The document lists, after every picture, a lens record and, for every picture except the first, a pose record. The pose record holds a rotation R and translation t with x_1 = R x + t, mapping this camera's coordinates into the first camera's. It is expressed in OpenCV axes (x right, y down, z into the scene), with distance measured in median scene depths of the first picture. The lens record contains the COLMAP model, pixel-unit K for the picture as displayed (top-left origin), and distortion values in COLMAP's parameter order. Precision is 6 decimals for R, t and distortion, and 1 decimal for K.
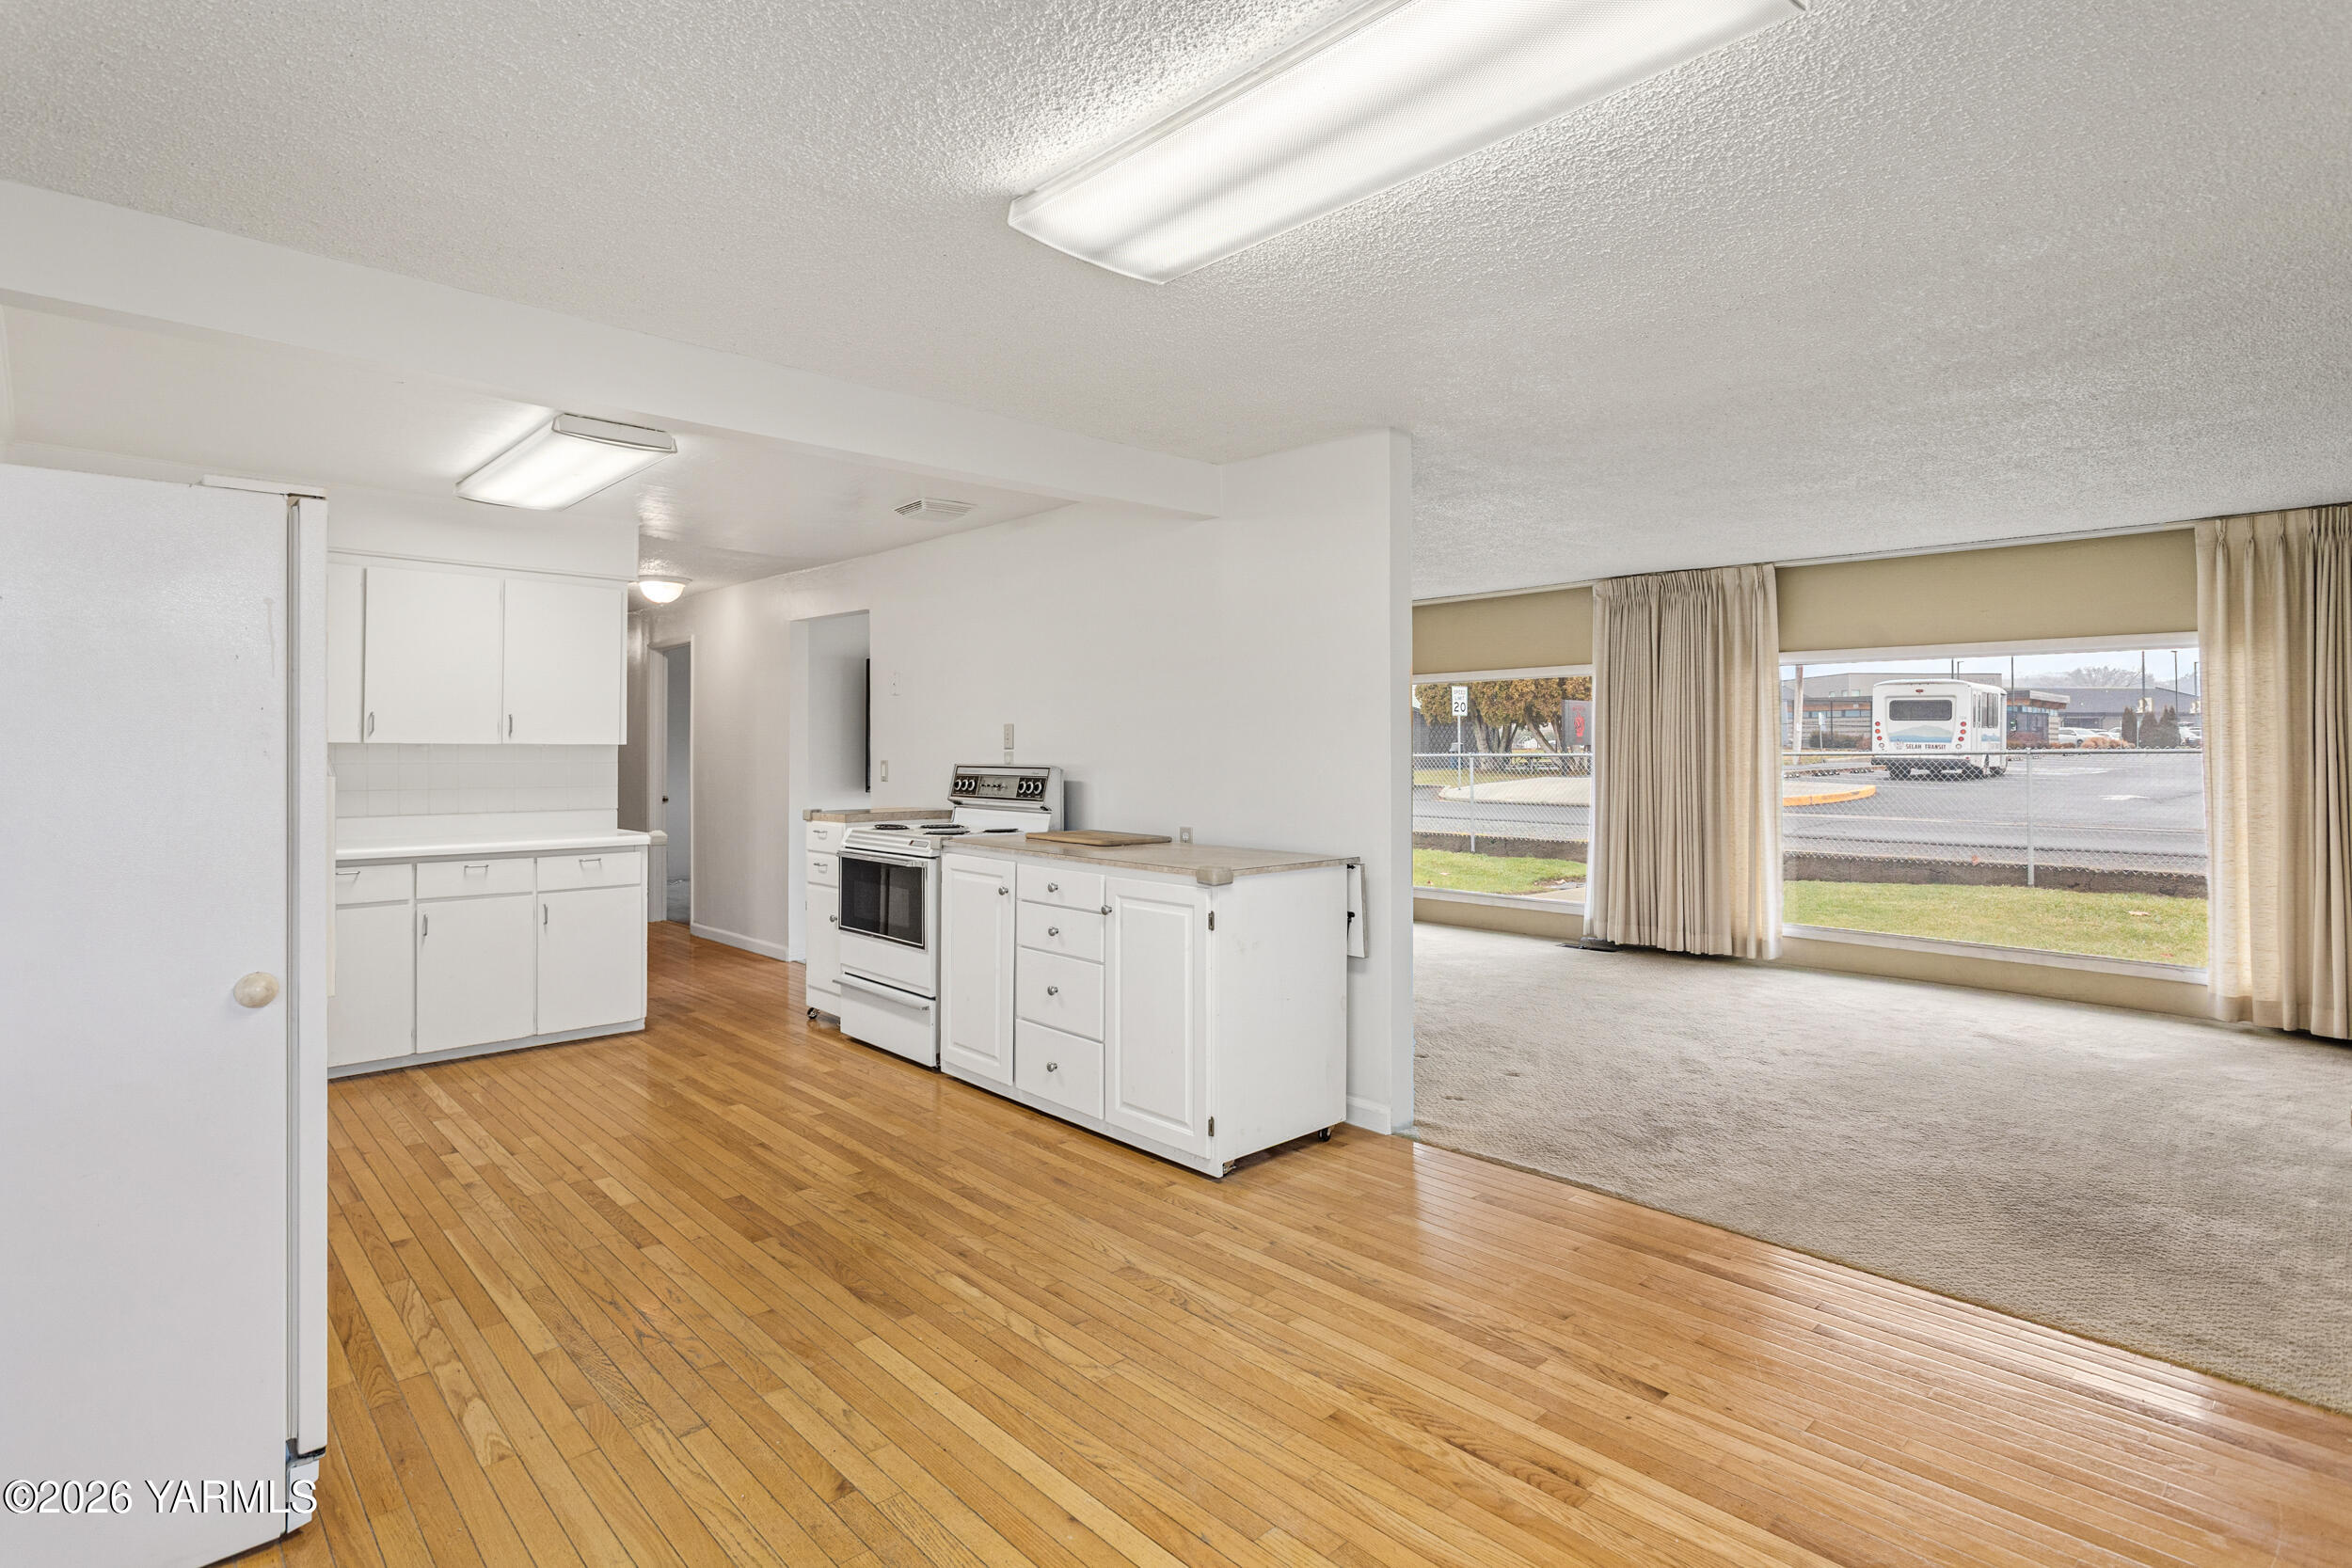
lens RADIAL K [[1181.8, 0, 1153.3], [0, 1181.8, 738.0], [0, 0, 1]] dist [-0.010978, 0.000674]
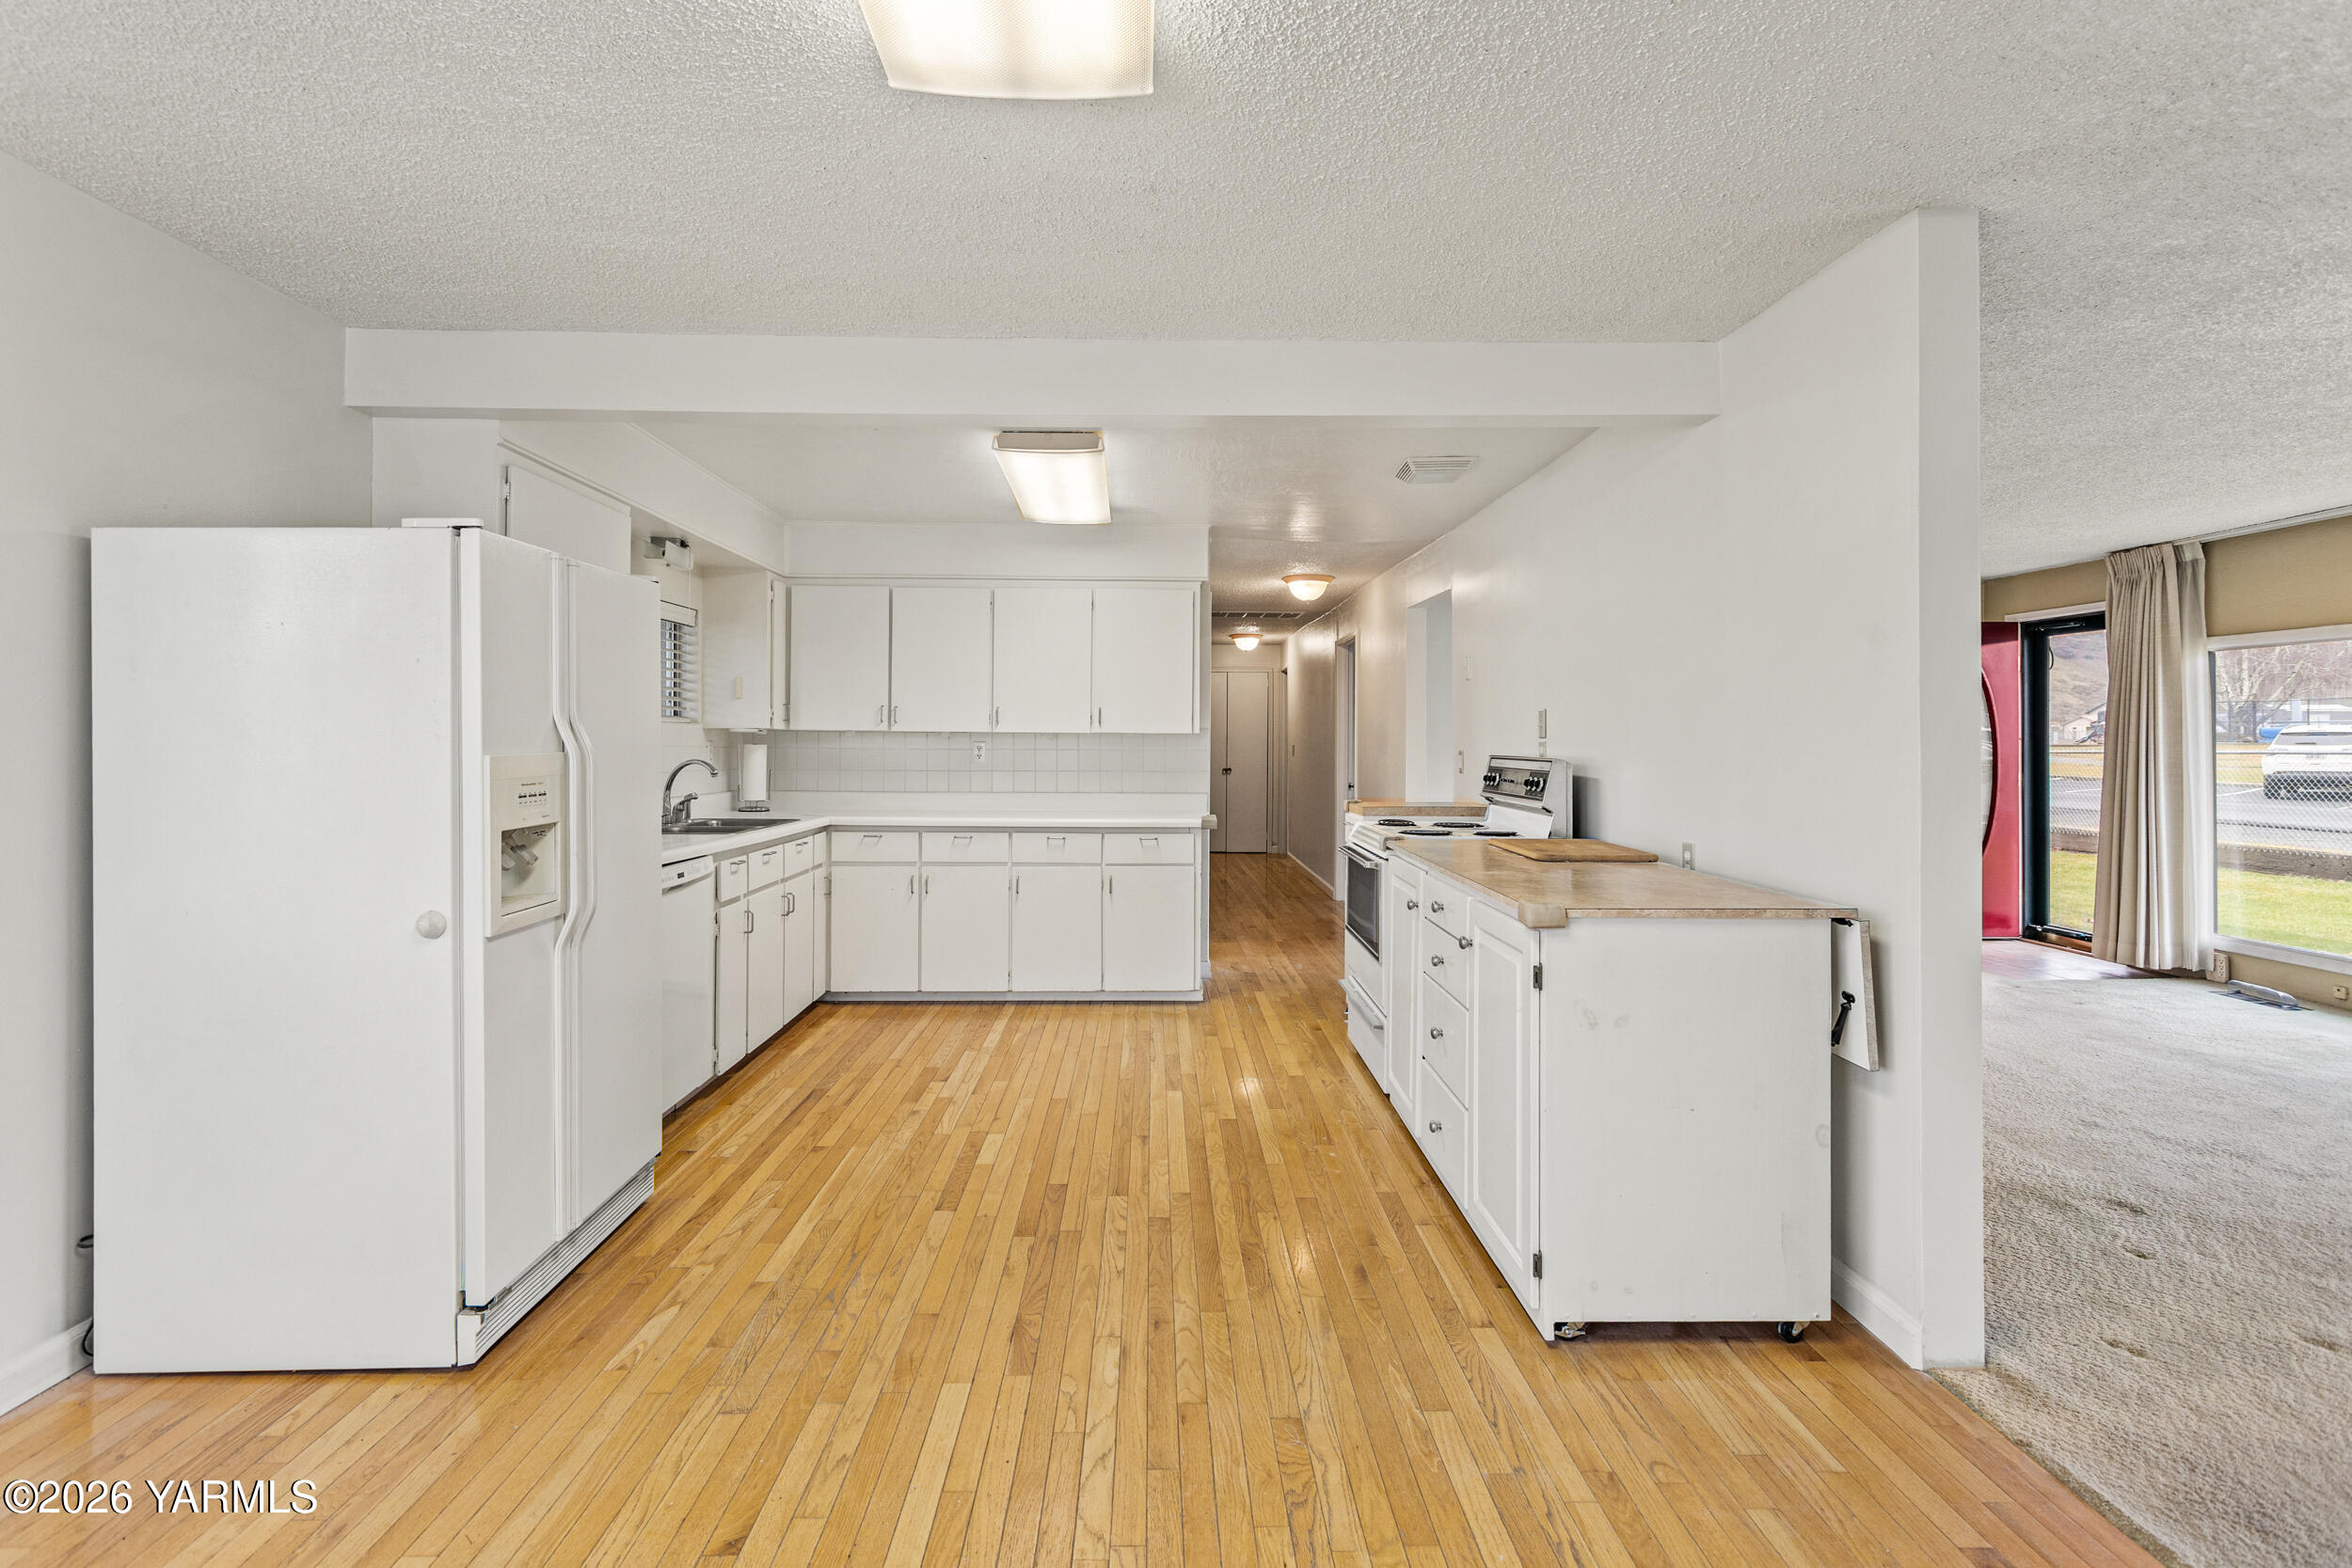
lens RADIAL K [[1118.6, 0, 1145.2], [0, 1118.6, 736.5], [0, 0, 1]] dist [0.001362, 0.000443]
pose [[0.739734, 0.000585, -0.672899, 0.283212], [0.003228, 0.999985, 0.004417, 0.005262], [0.672892, -0.005440, 0.739721, 0.294923]]
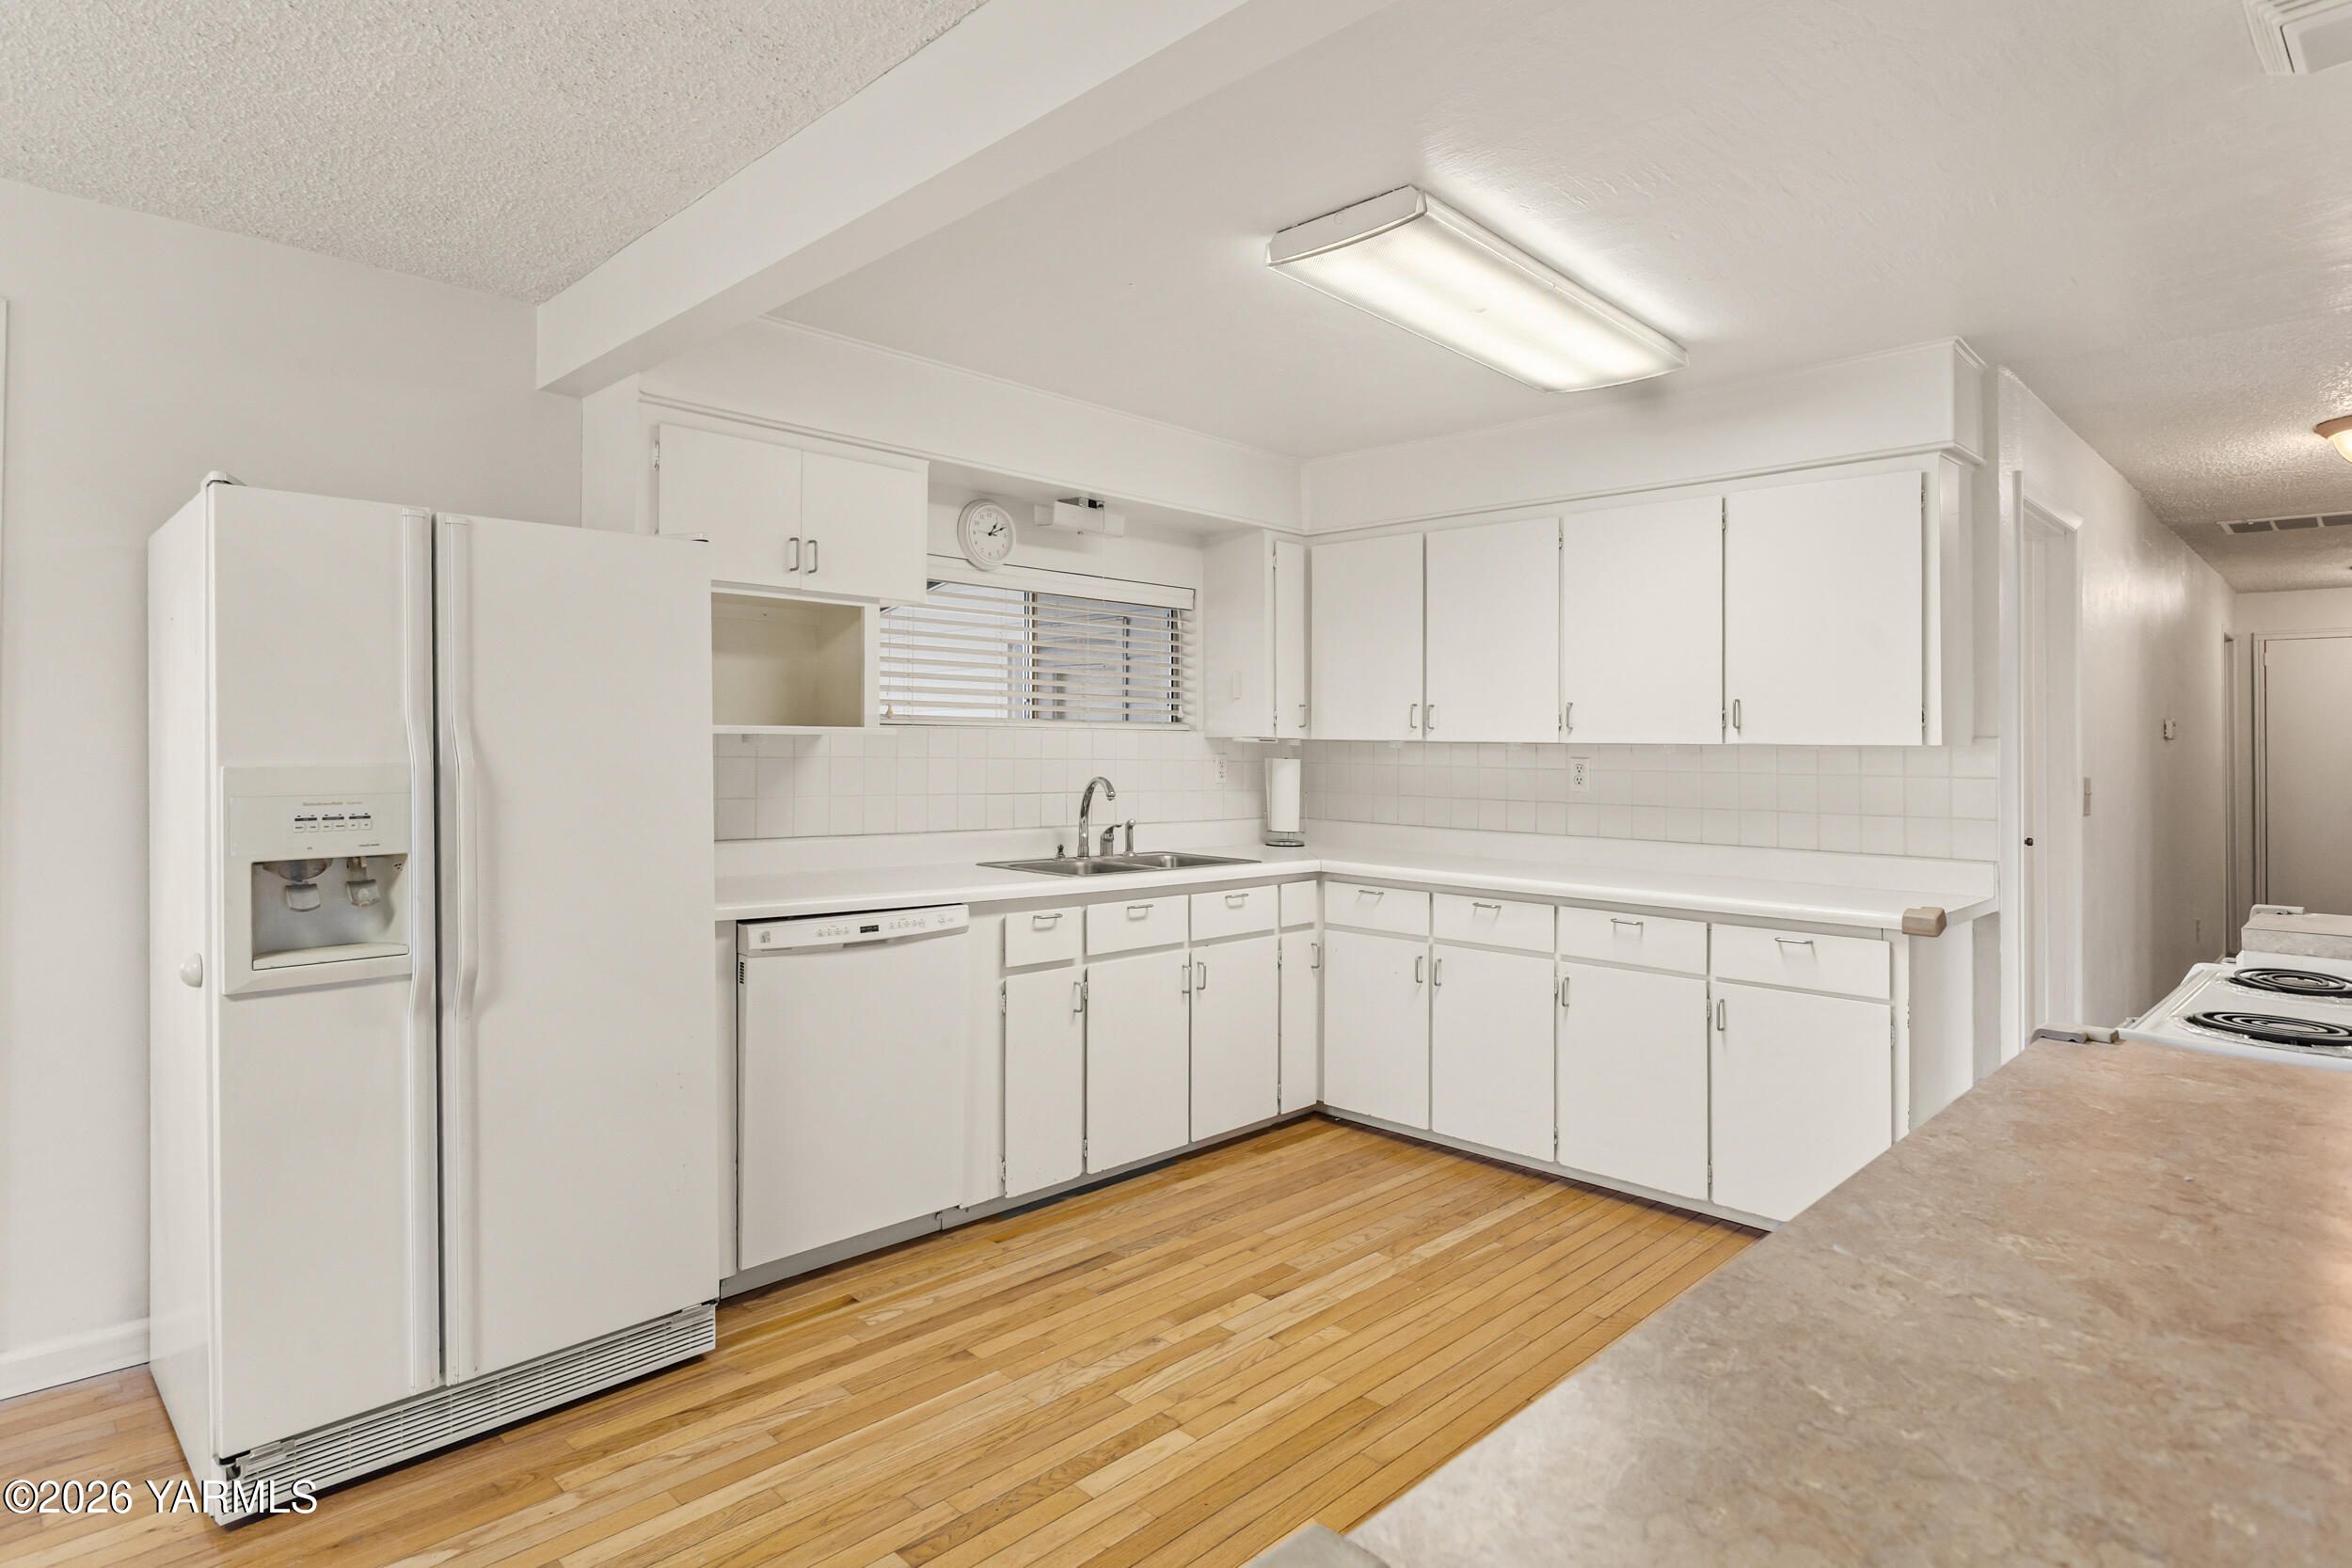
lens RADIAL K [[1245.8, 0, 1137.2], [0, 1245.8, 736.5], [0, 0, 1]] dist [-0.004374, 0.000243]
pose [[0.035288, -0.007986, -0.999345, 0.169671], [0.000427, 0.999968, -0.007976, 0.008281], [0.999377, -0.000145, 0.035290, 0.836036]]
